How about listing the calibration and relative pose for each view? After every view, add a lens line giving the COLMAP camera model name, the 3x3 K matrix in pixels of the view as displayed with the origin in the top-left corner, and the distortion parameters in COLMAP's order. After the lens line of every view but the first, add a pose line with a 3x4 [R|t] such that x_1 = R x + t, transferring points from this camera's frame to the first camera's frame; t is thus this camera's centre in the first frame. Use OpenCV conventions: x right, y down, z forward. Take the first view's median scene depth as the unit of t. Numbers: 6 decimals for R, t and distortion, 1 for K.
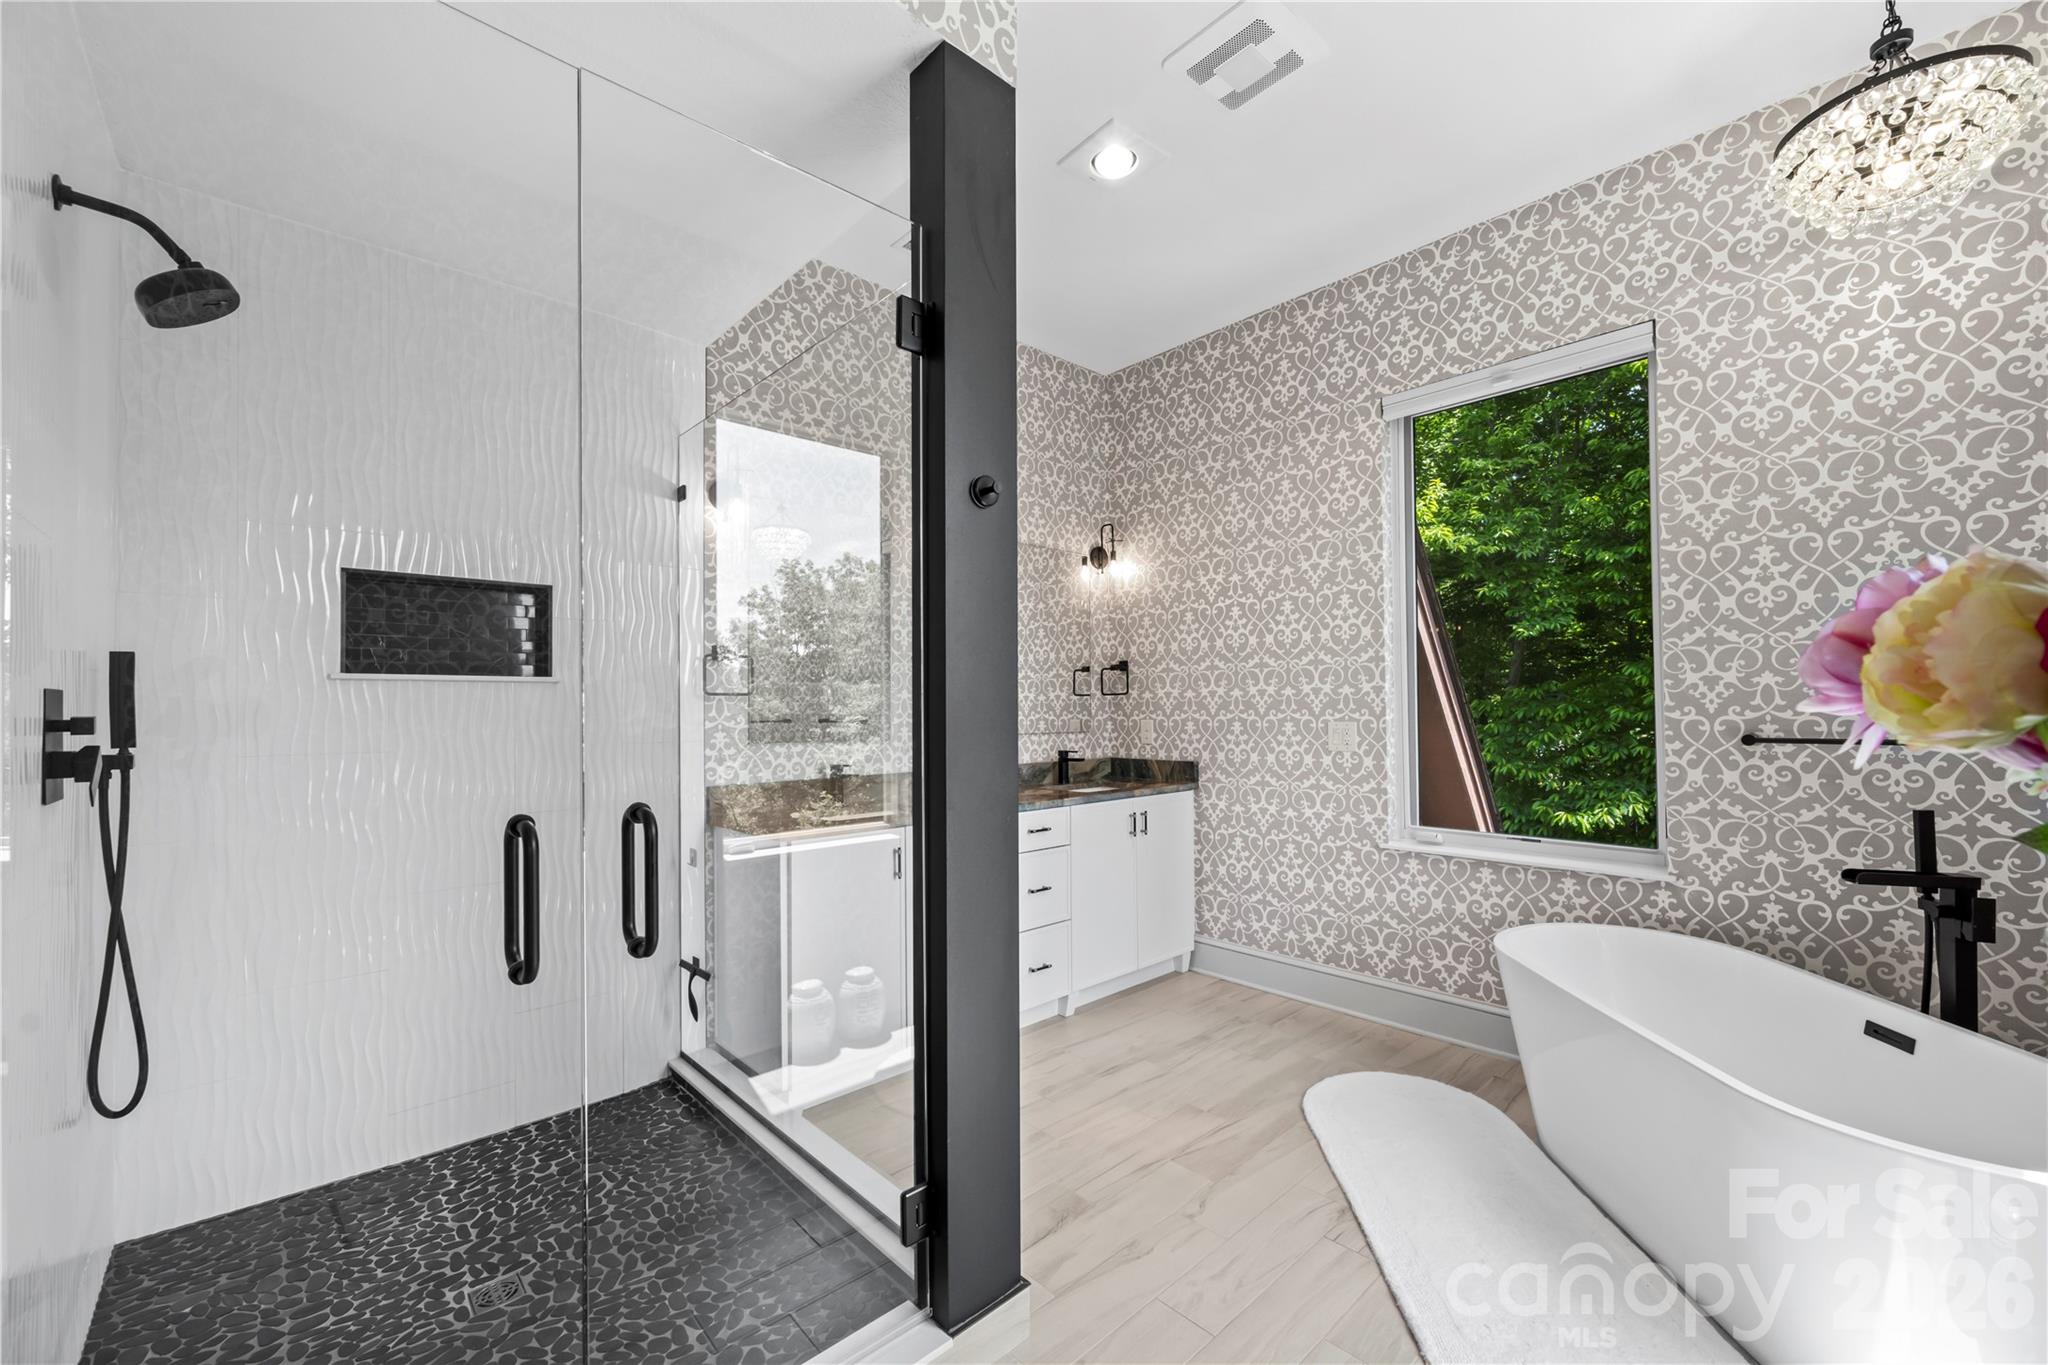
lens RADIAL K [[803.6, 0, 1030.4], [0, 803.6, 689.0], [0, 0, 1]] dist [-0.000328, -0.000001]
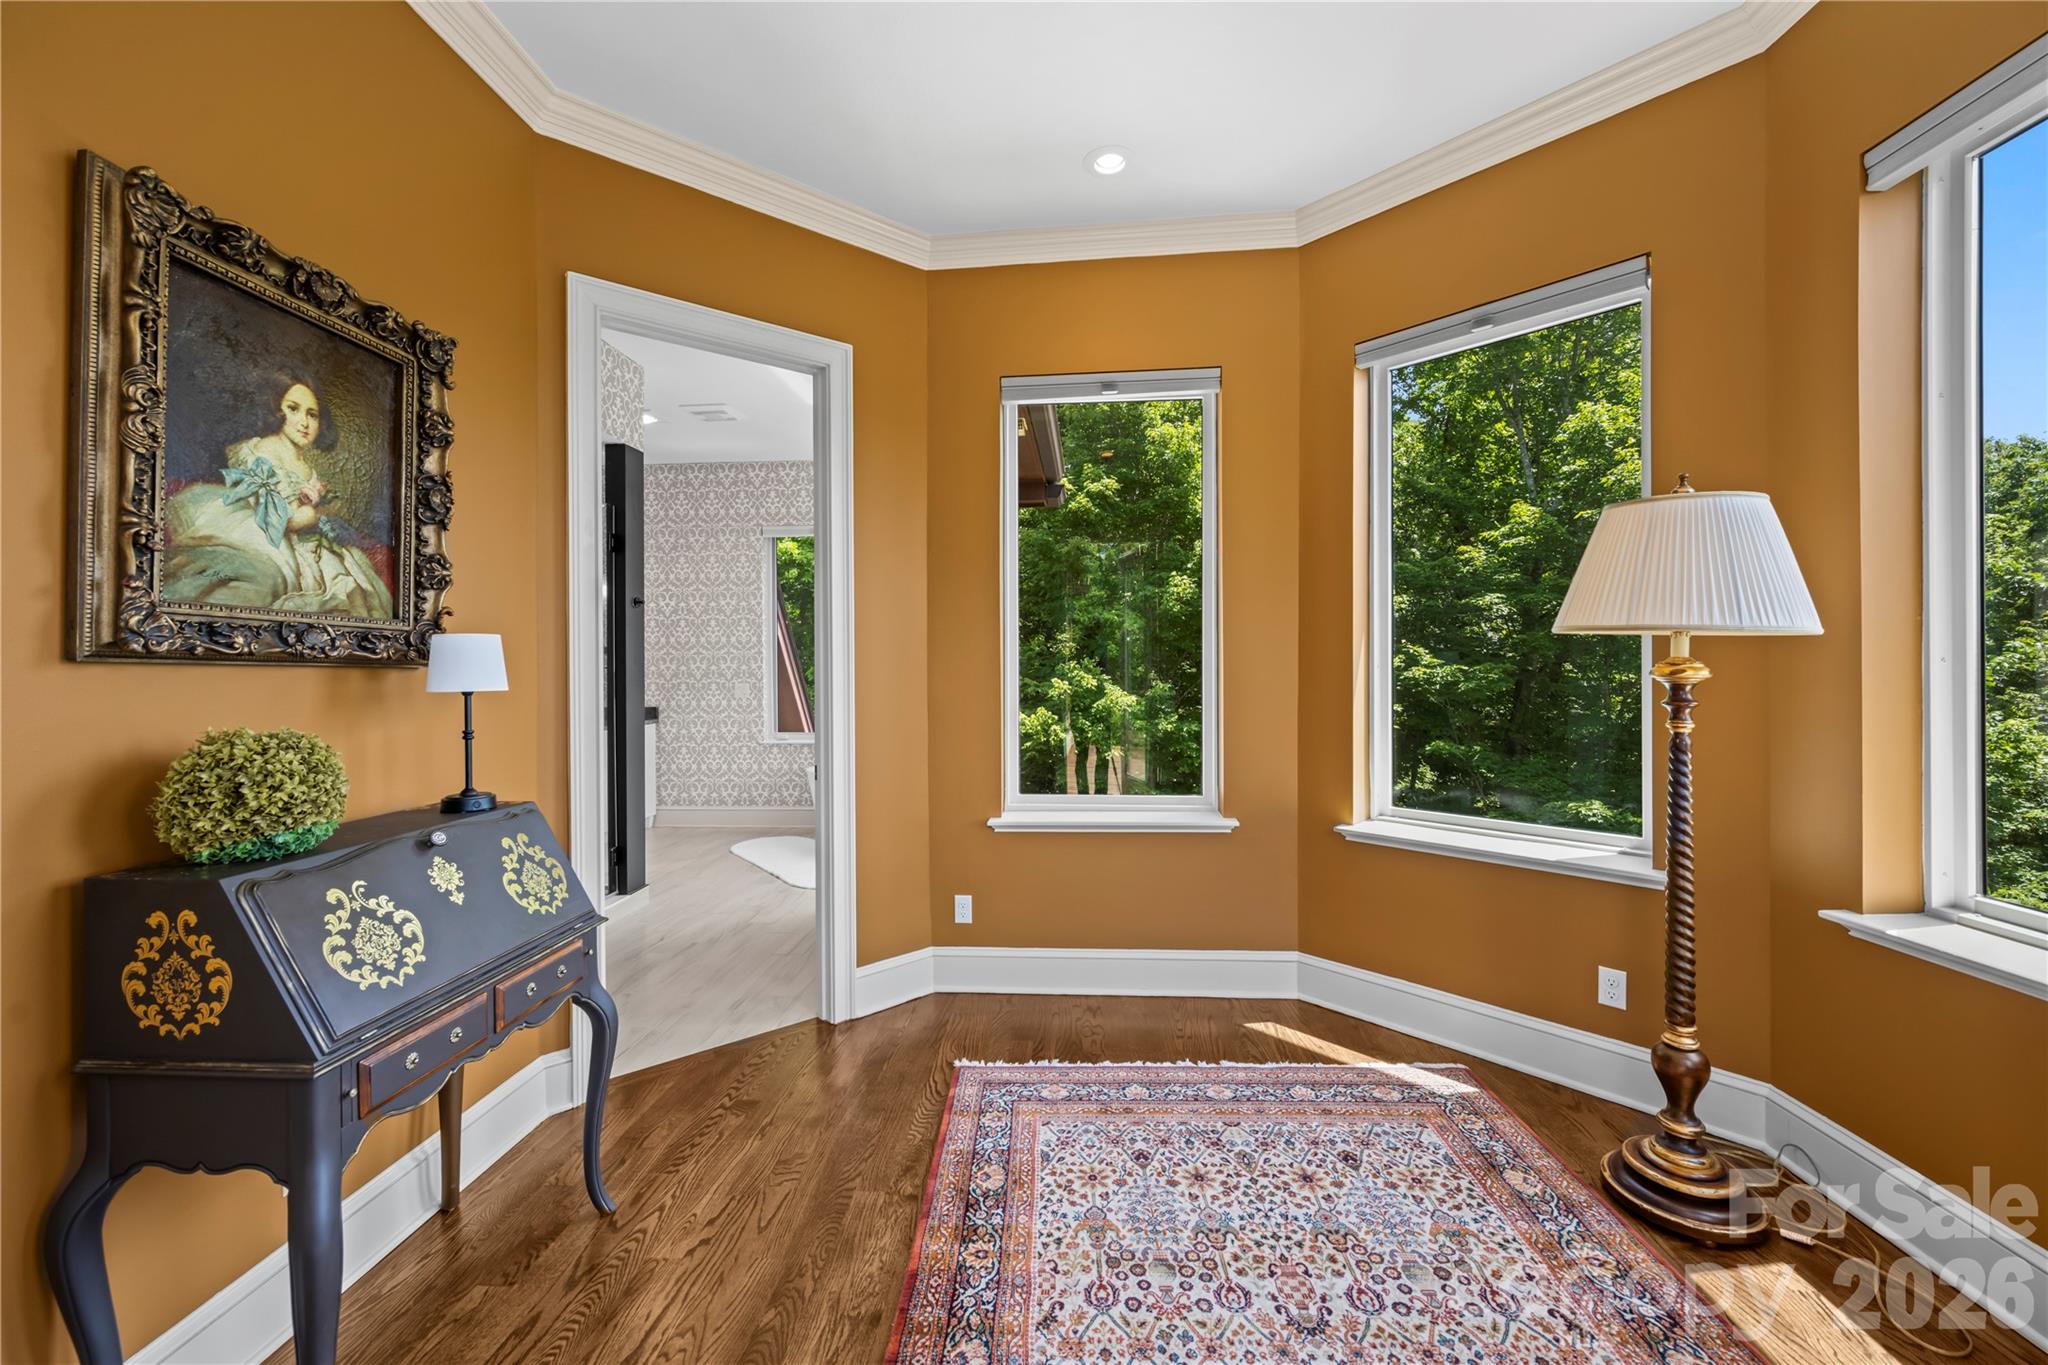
lens RADIAL K [[803.6, 0, 1030.4], [0, 803.6, 689.0], [0, 0, 1]] dist [-0.000328, -0.000001]
pose [[0.722696, -0.011562, 0.691069, -0.480170], [-0.015857, 0.999320, 0.033302, -0.022974], [-0.690984, -0.035026, 0.722021, -0.950731]]
